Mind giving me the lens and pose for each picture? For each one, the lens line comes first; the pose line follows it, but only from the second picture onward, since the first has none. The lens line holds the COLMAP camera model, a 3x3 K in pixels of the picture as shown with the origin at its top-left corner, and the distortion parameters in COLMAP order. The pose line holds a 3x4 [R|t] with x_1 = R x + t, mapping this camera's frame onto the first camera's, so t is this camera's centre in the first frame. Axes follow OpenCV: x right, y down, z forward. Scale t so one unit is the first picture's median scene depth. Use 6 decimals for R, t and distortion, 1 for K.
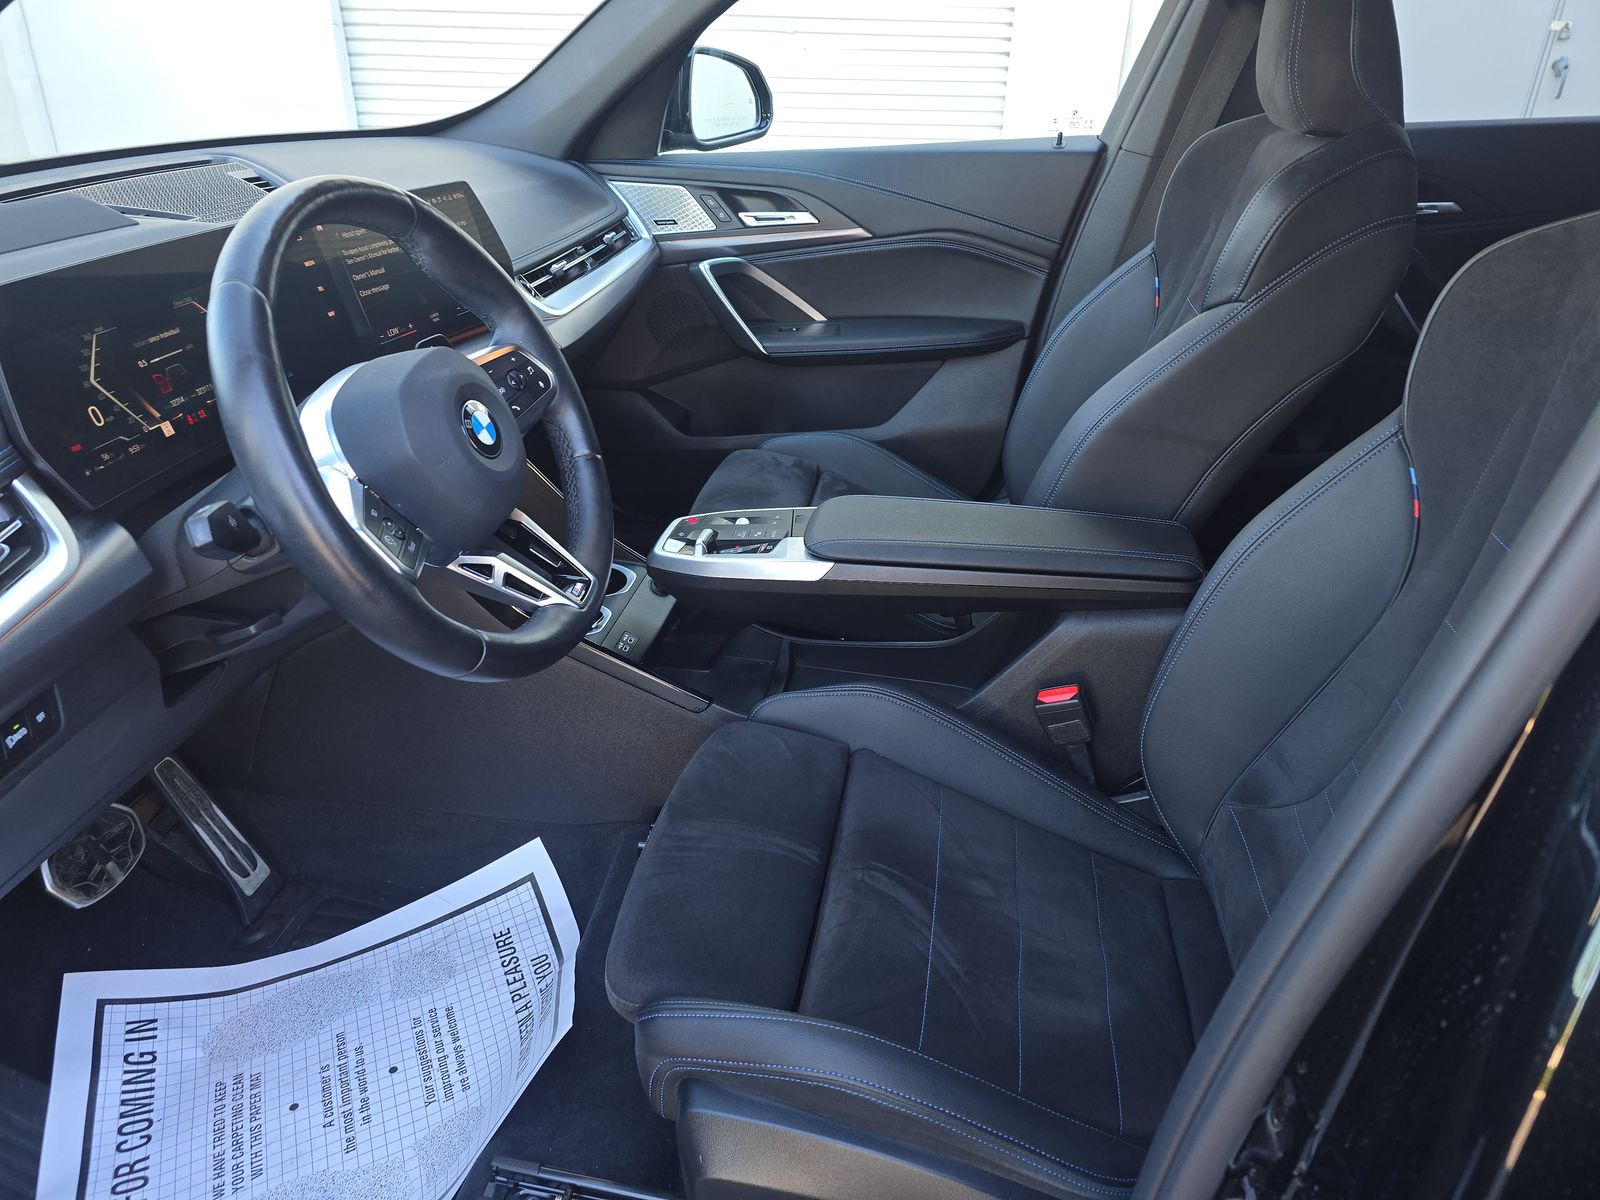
lens RADIAL K [[1091.5, 0, 797.0], [0, 1091.5, 622.5], [0, 0, 1]] dist [0.035967, -0.026003]
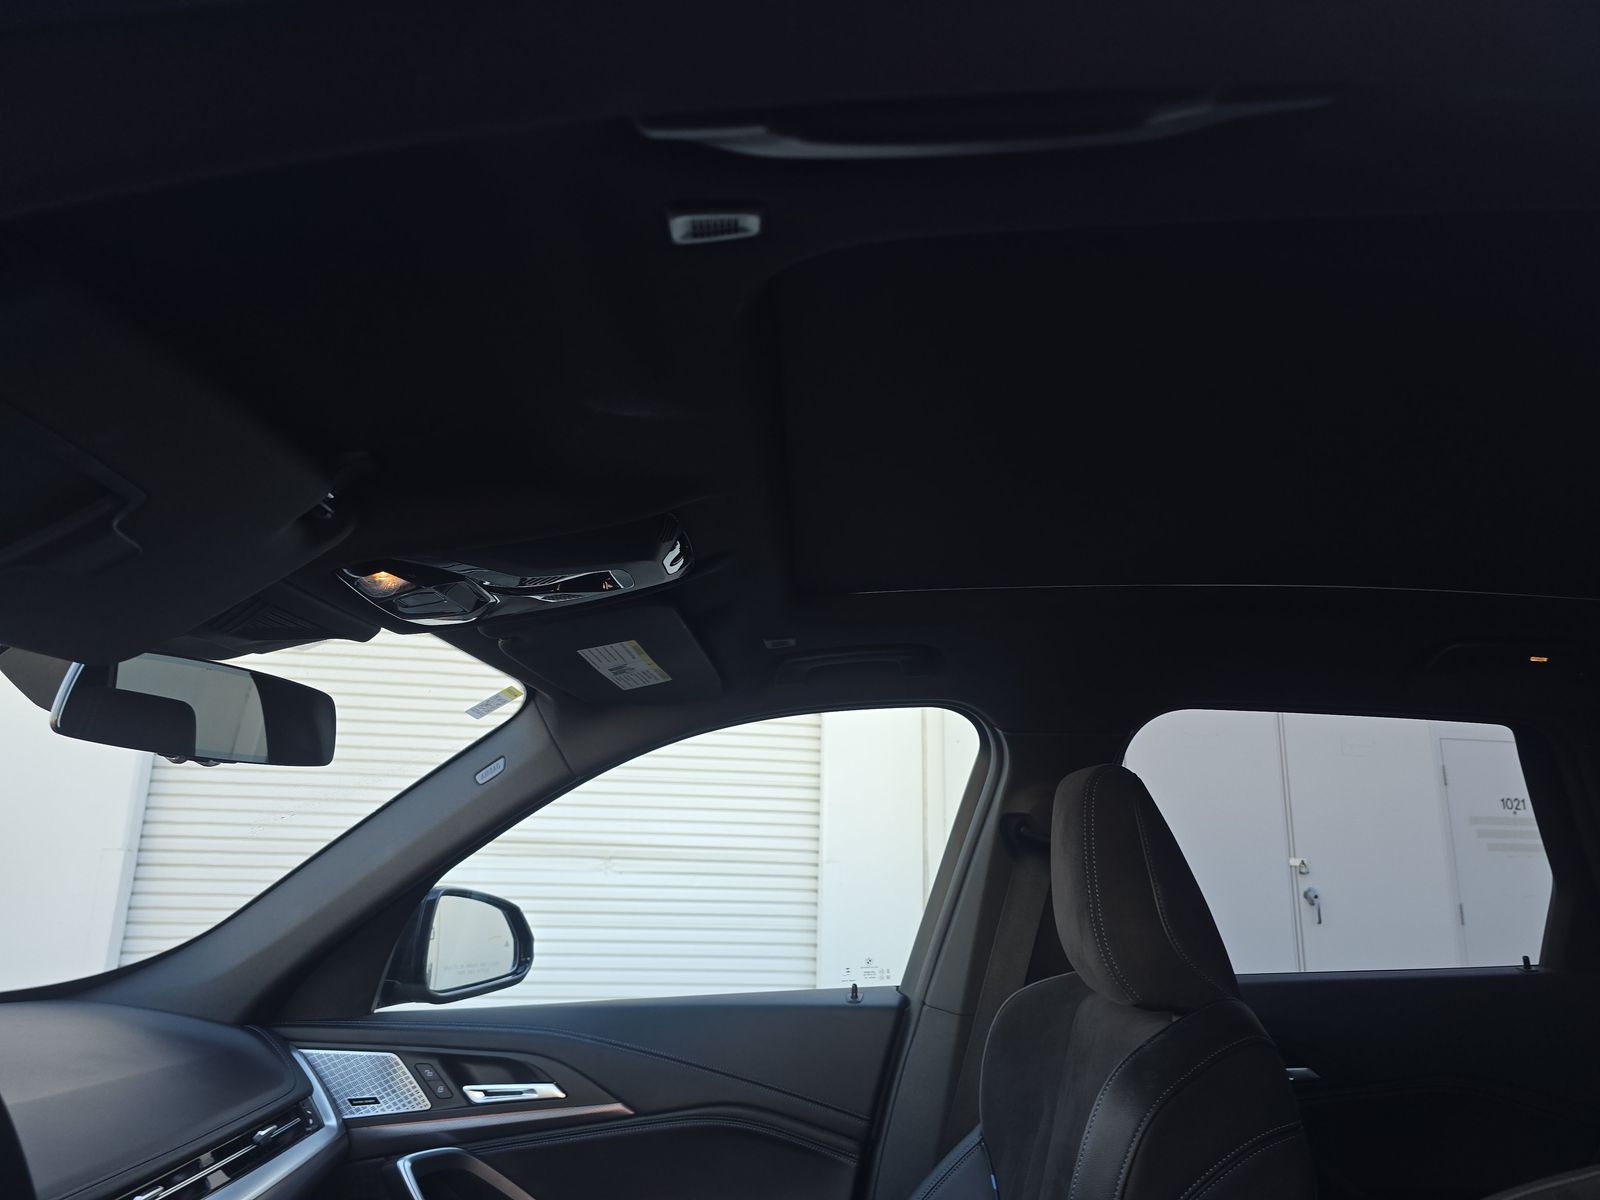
lens RADIAL K [[1091.5, 0, 808.1], [0, 1091.5, 566.5], [0, 0, 1]] dist [0.035967, -0.026003]
pose [[0.988289, 0.045691, 0.145592, 0.058786], [0.065526, 0.734596, -0.675333, -0.099604], [-0.137808, 0.676965, 0.722999, 0.147866]]
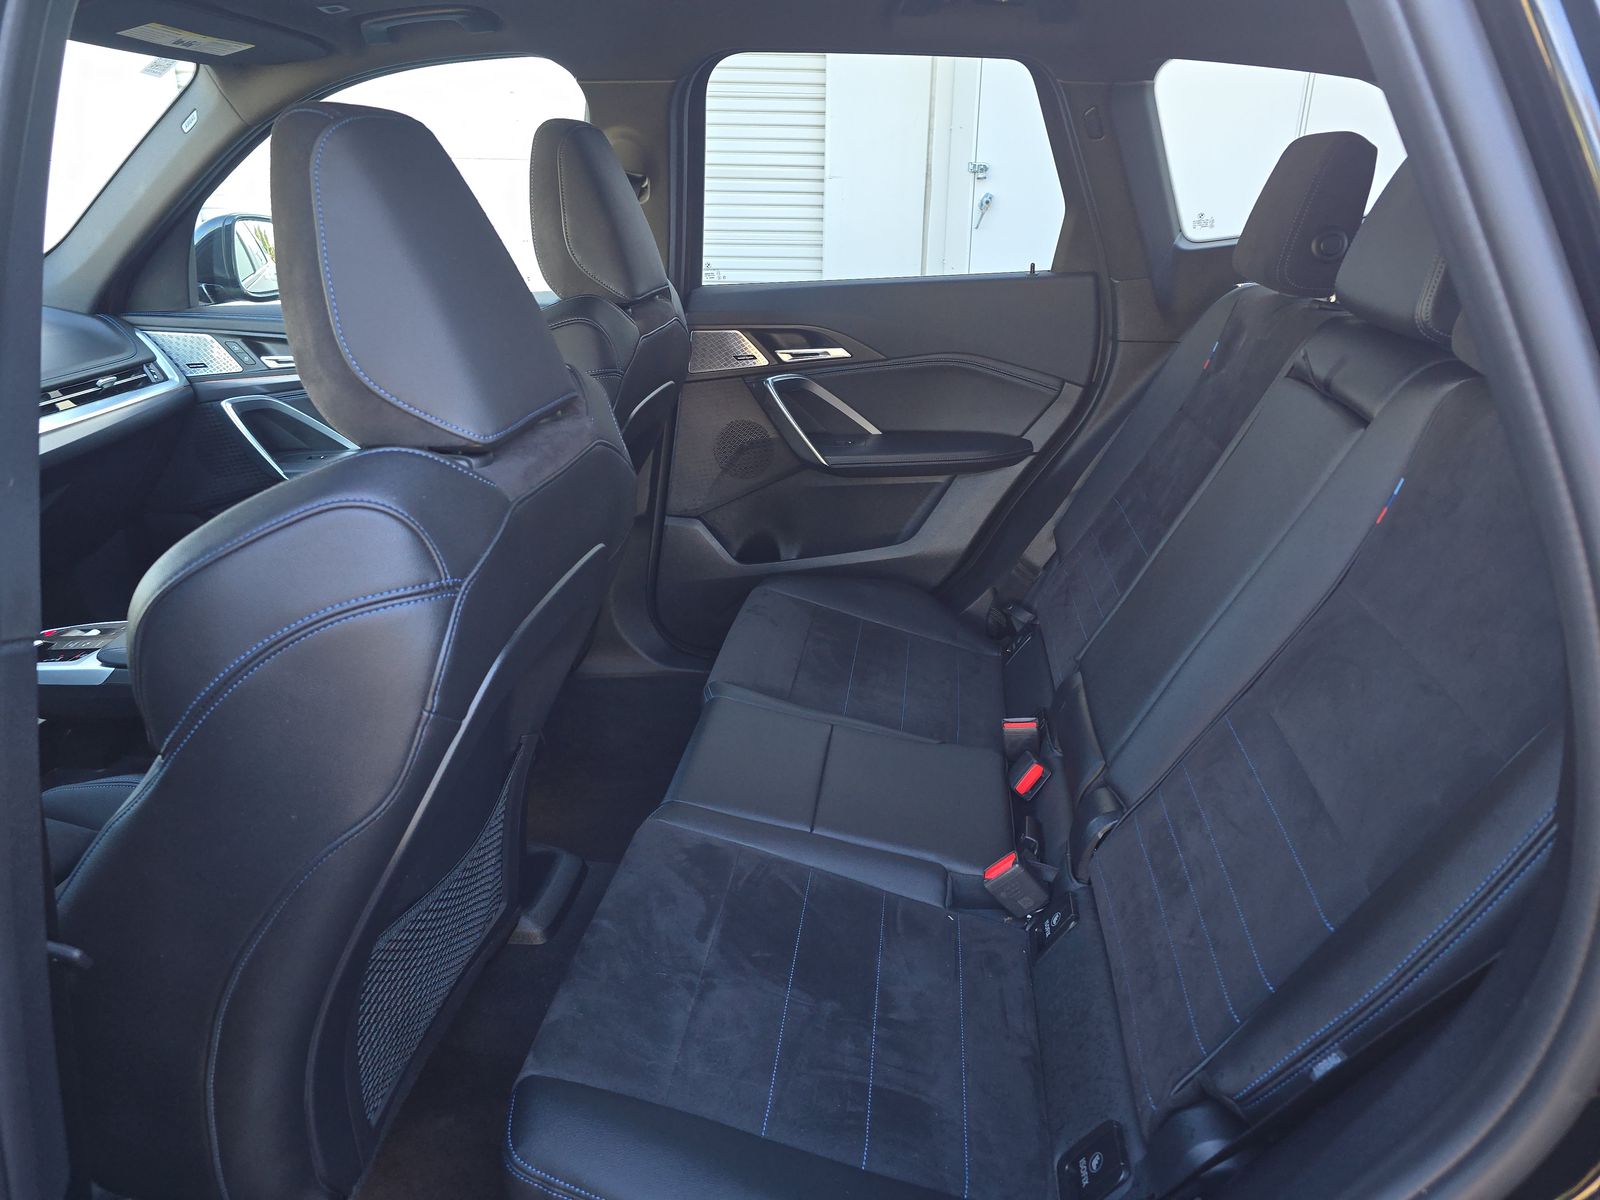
lens RADIAL K [[1148.8, 0, 875.2], [0, 1148.8, 609.4], [0, 0, 1]] dist [0.004656, 0.002289]
pose [[0.999705, -0.013777, 0.020002, 0.541443], [0.016041, 0.992905, -0.117827, 0.026017], [-0.018237, 0.118113, 0.992833, -0.133559]]
